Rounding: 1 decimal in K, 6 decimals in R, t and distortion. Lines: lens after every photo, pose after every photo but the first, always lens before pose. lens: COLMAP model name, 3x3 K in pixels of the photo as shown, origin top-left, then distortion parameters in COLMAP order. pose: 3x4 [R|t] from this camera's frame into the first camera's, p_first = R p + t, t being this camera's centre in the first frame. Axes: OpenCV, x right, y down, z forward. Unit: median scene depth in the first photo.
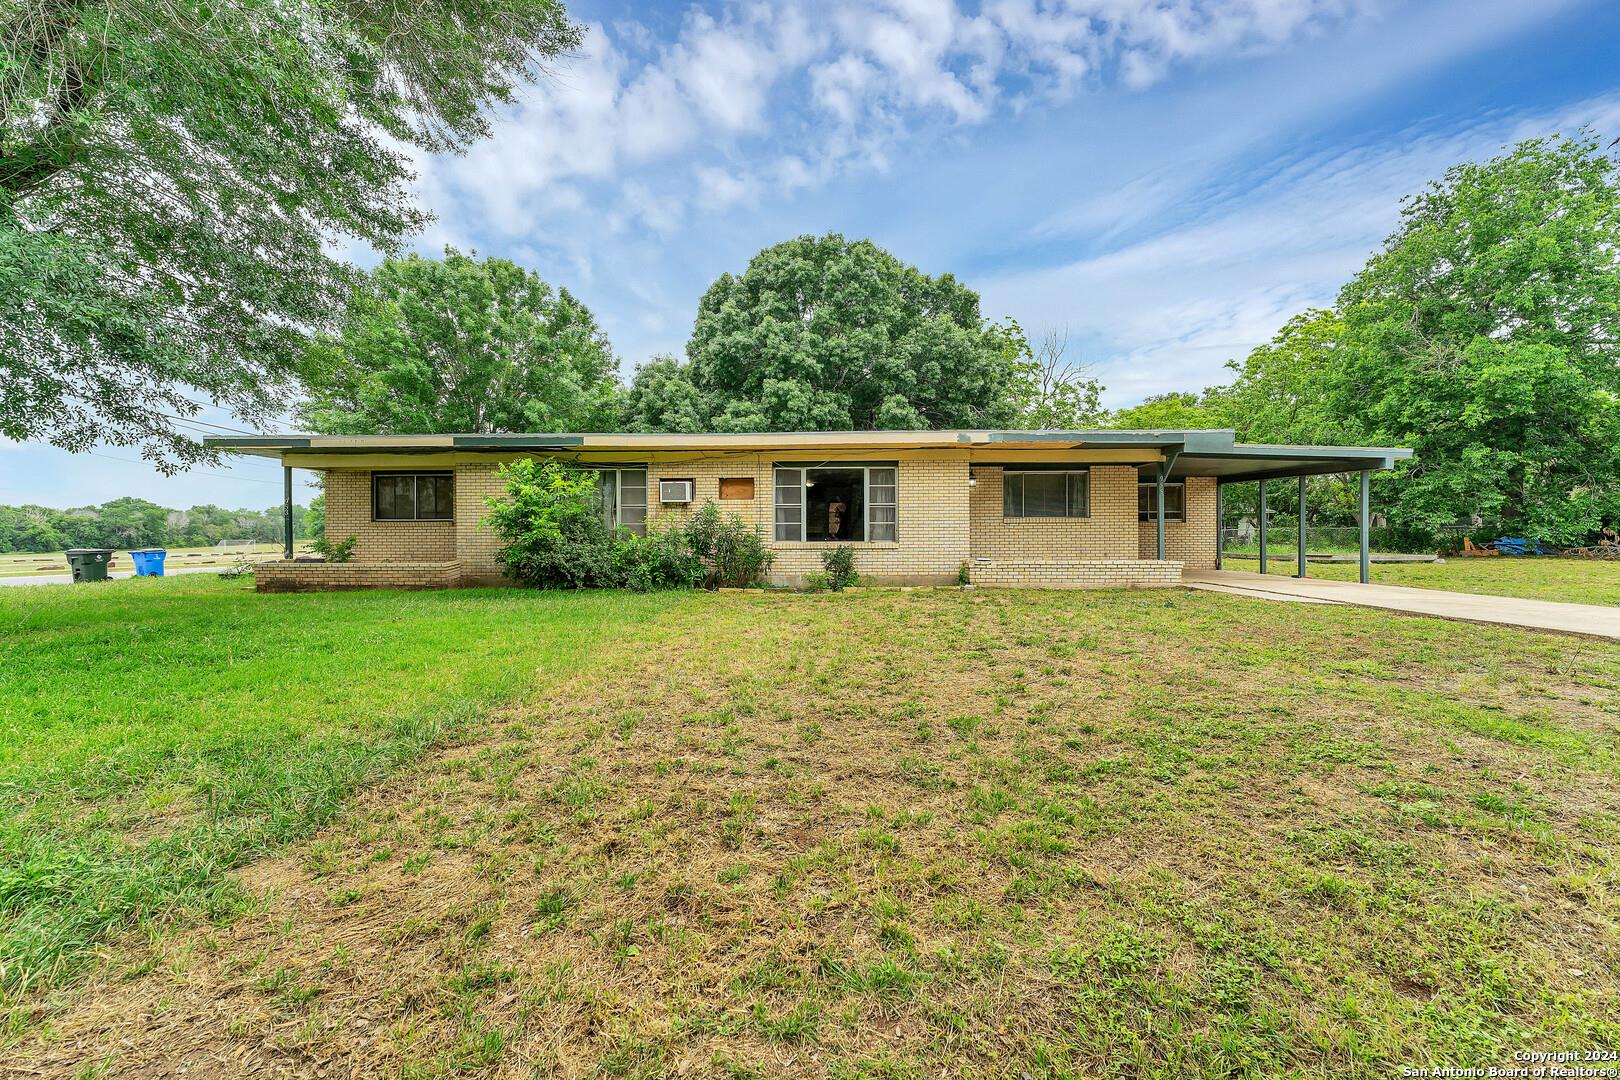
lens RADIAL K [[645.6, 0, 808.0], [0, 645.6, 549.6], [0, 0, 1]] dist [0.001867, -0.000115]
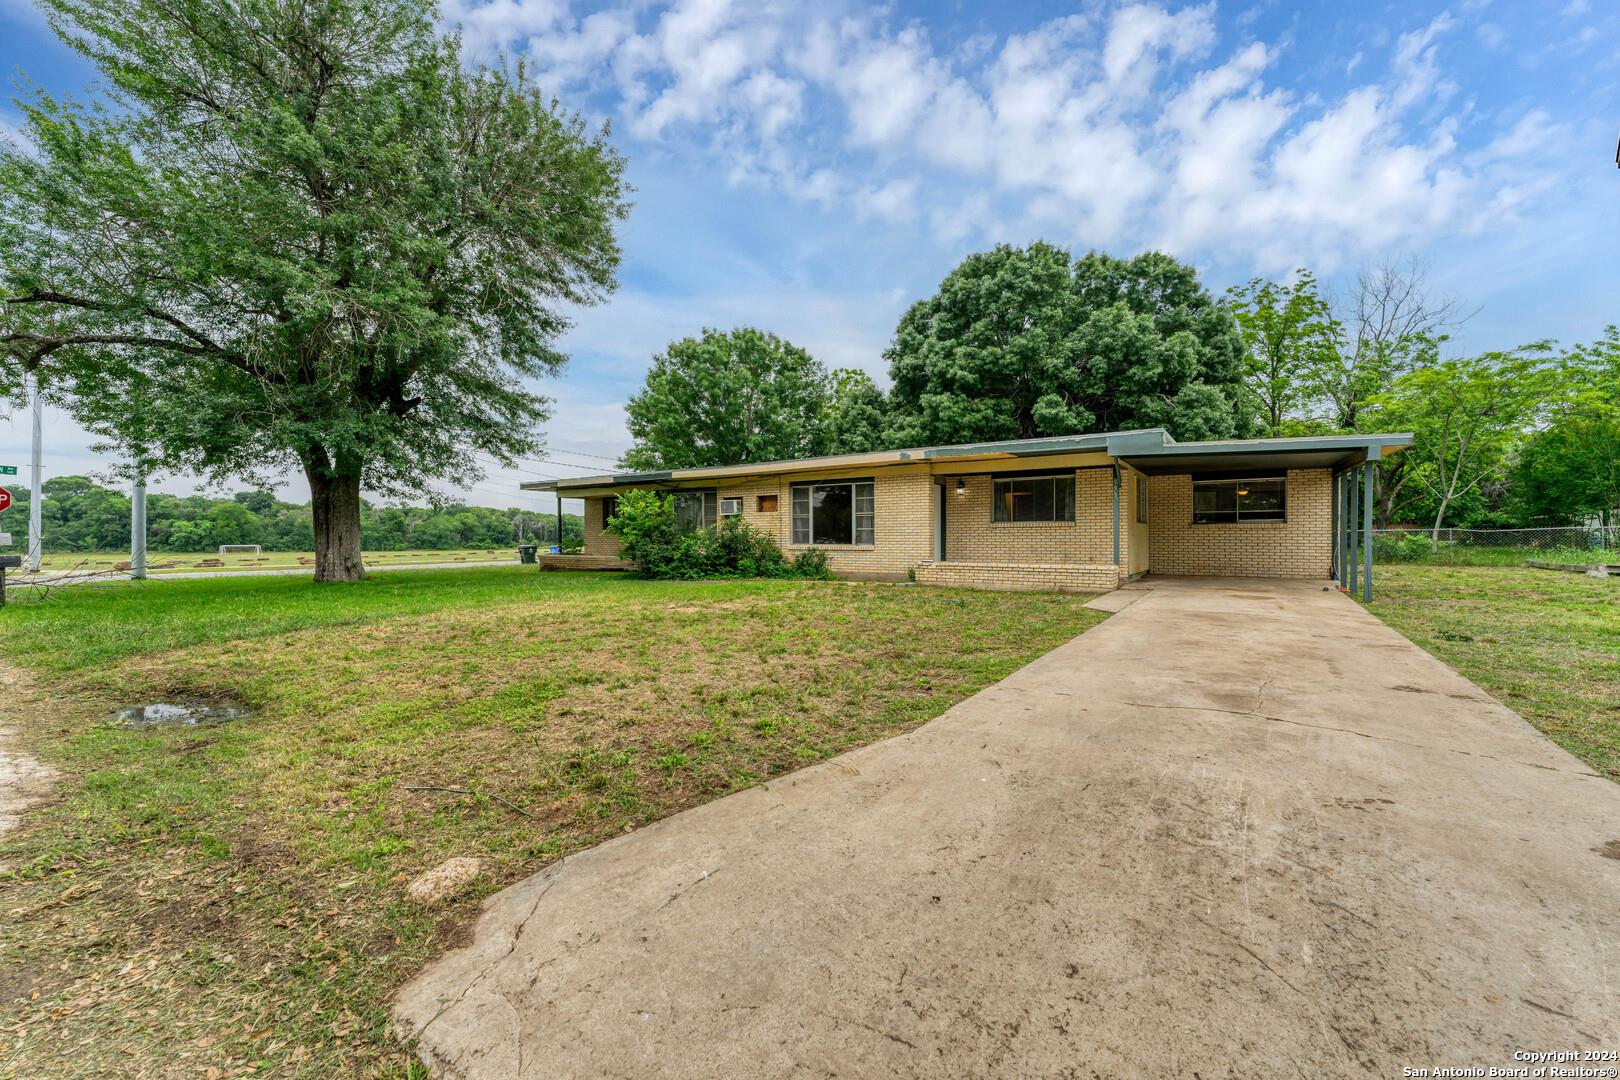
lens RADIAL K [[645.6, 0, 817.7], [0, 645.6, 540.1], [0, 0, 1]] dist [0.001867, -0.000115]
pose [[0.847656, 0.003456, -0.530535, 0.674648], [-0.007479, 0.999957, -0.005436, -0.013104], [0.530494, 0.008576, 0.847645, -0.069247]]
